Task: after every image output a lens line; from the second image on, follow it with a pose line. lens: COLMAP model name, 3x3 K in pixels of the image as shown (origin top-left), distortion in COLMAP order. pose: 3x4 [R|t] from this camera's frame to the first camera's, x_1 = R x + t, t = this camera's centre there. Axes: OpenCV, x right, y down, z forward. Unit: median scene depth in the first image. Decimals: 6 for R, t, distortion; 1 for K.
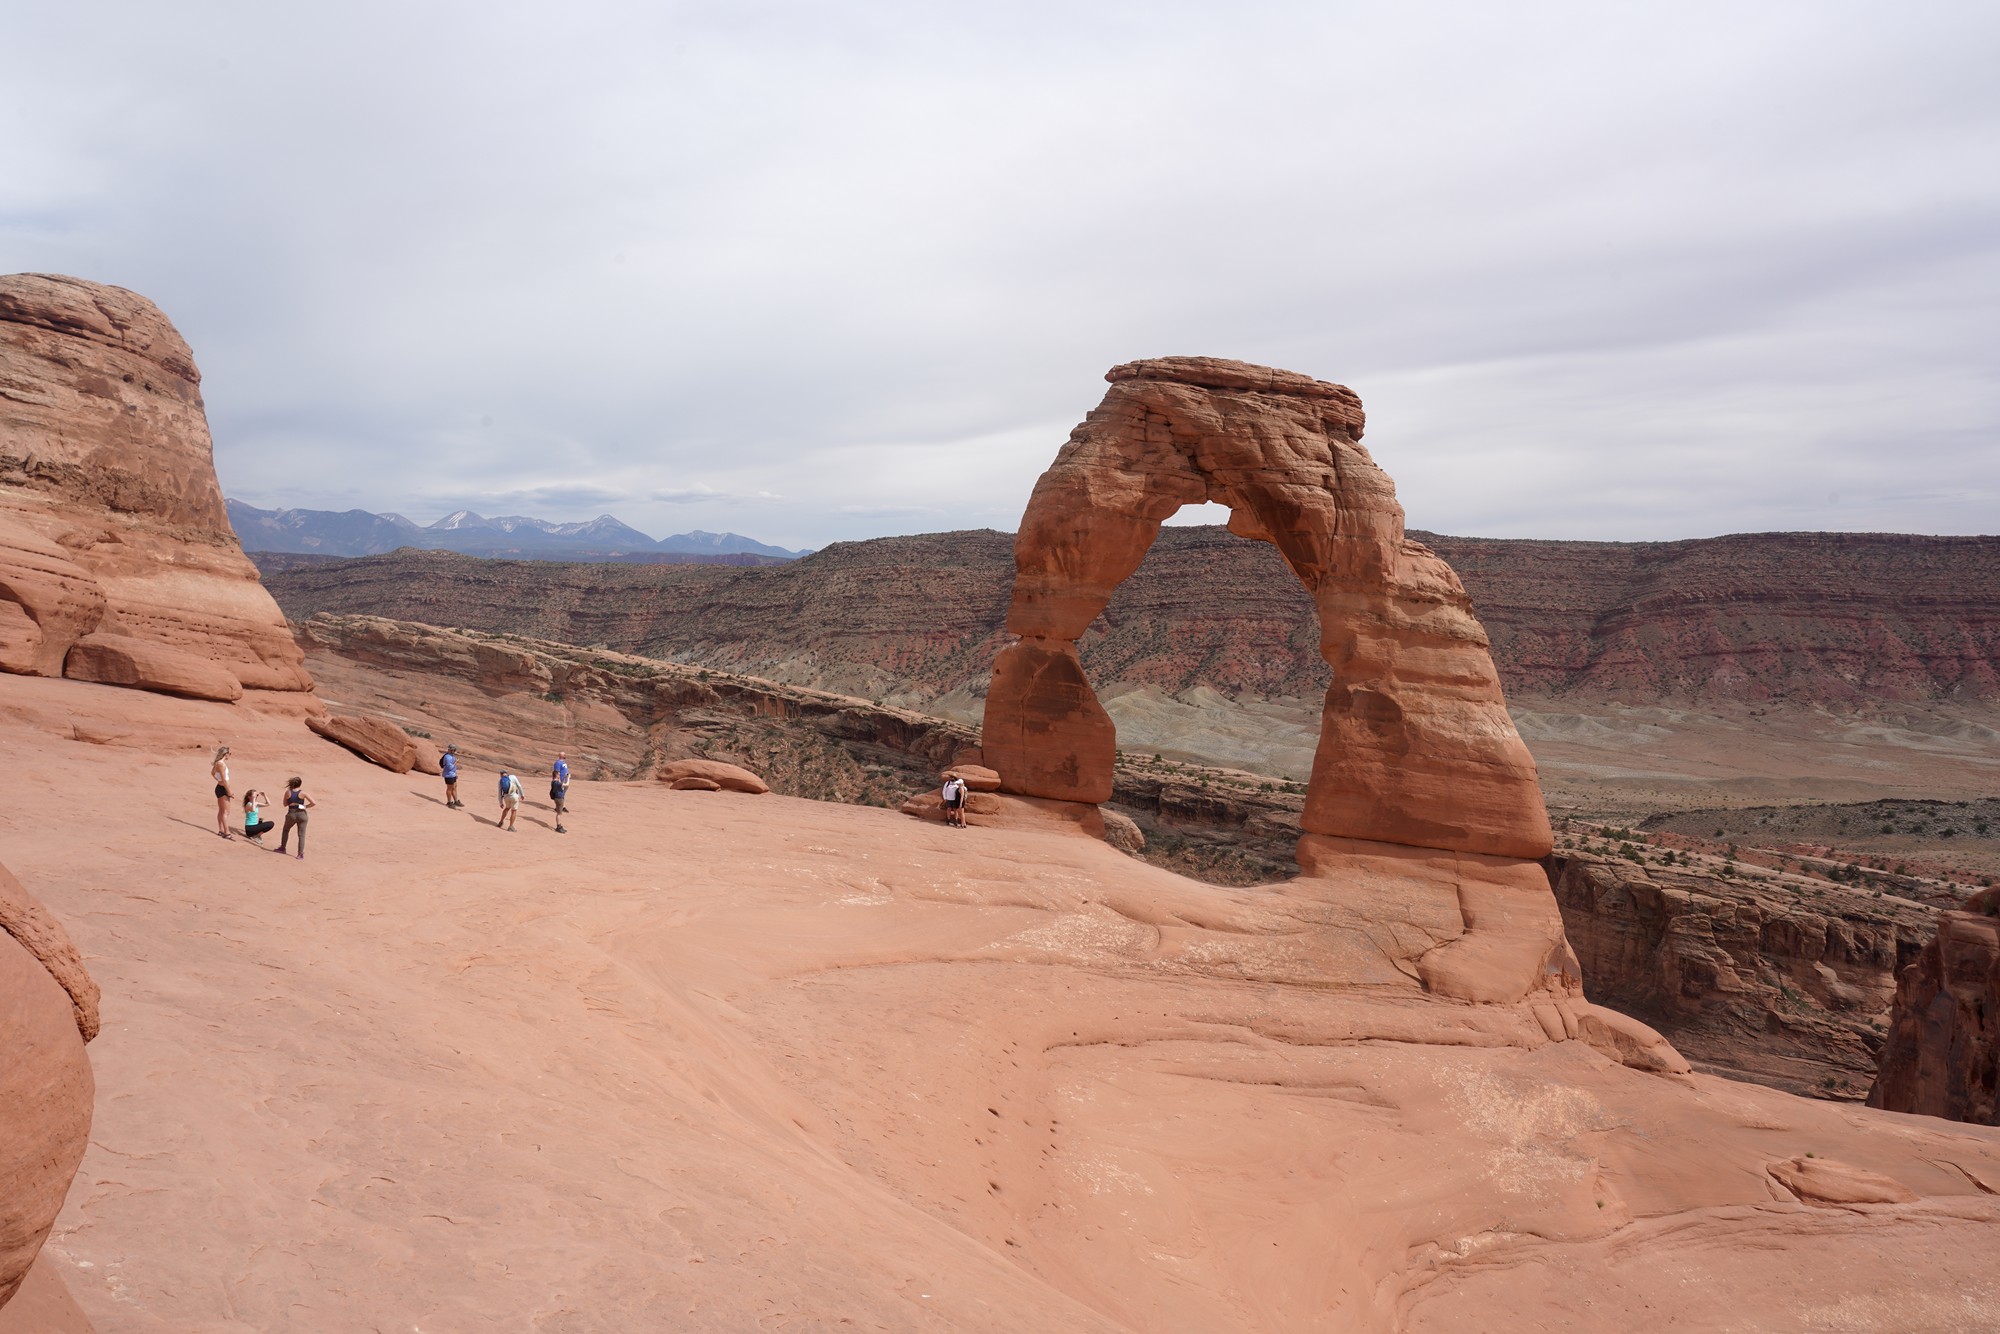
lens RADIAL K [[1573.5, 0, 1001.5], [0, 1573.5, 670.7], [0, 0, 1]] dist [-0.015023, 0.018116]
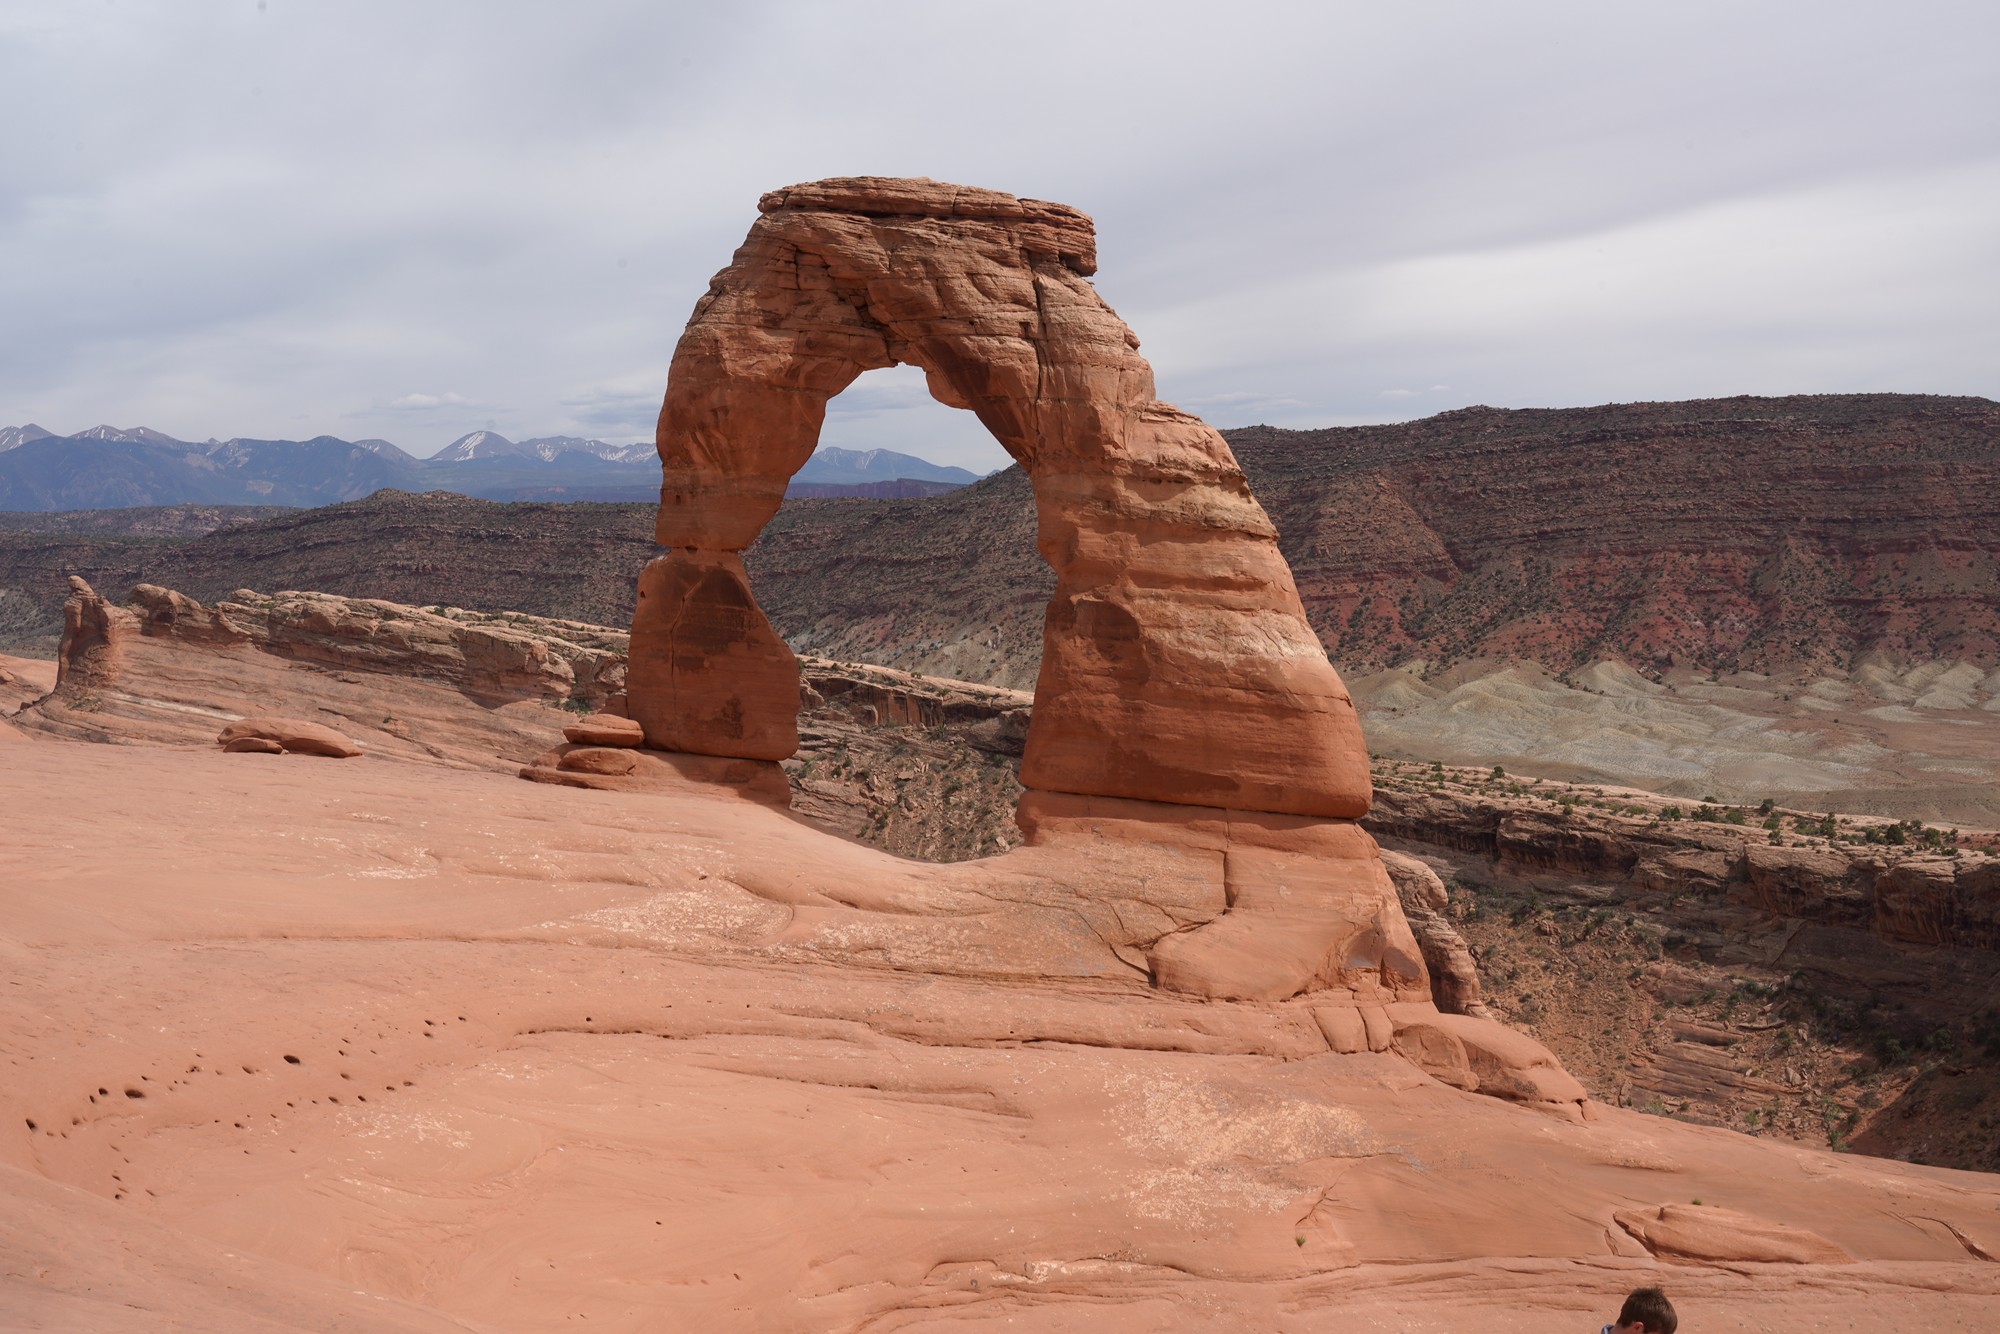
lens RADIAL K [[2462.7, 0, 1009.5], [0, 2462.7, 654.7], [0, 0, 1]] dist [-0.002255, 0.000000]
pose [[0.992095, -0.032173, -0.121291, 0.351361], [0.032239, 0.999479, -0.001416, 0.041239], [0.121273, -0.002506, 0.992616, -0.203918]]
